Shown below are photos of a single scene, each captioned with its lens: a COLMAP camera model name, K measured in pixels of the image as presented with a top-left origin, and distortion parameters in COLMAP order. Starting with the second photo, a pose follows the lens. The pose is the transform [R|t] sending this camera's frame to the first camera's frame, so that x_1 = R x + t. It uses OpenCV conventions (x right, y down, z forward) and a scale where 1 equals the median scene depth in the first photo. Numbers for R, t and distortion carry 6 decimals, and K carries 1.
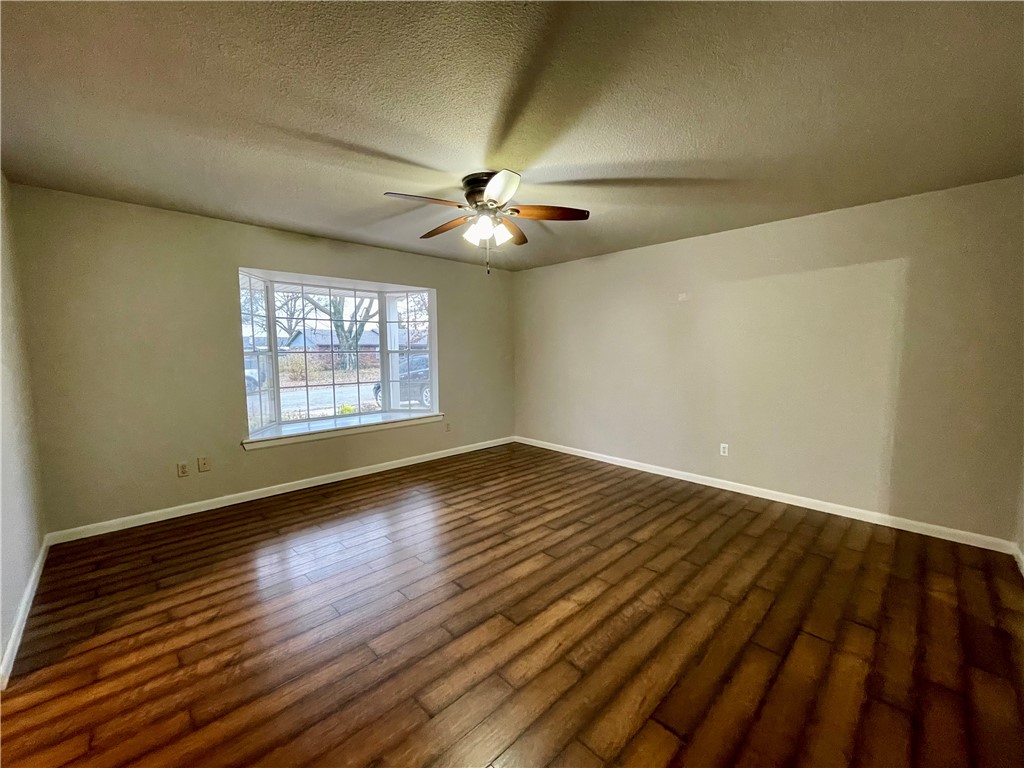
lens RADIAL K [[412.1, 0, 514.1], [0, 412.1, 386.2], [0, 0, 1]] dist [-0.002229, -0.000850]
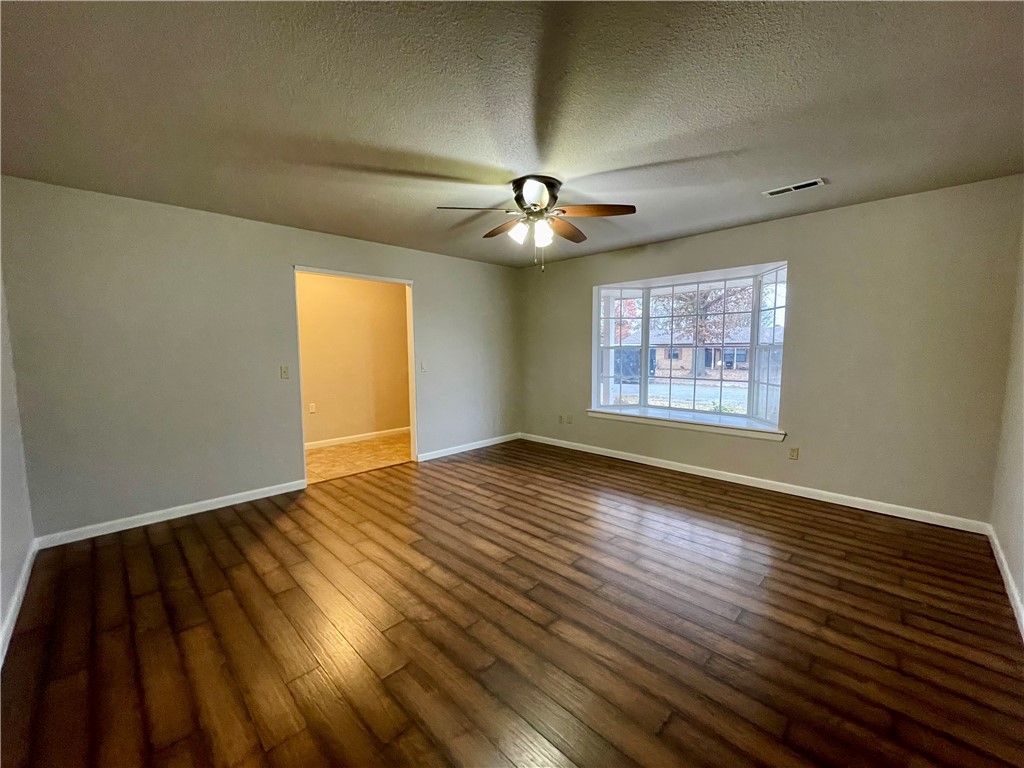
lens RADIAL K [[412.1, 0, 514.1], [0, 412.1, 386.2], [0, 0, 1]] dist [-0.002229, -0.000850]
pose [[0.013958, 0.102215, -0.994664, 0.748398], [-0.079339, 0.991738, 0.100801, -0.069731], [0.996750, 0.077509, 0.021952, 0.705465]]
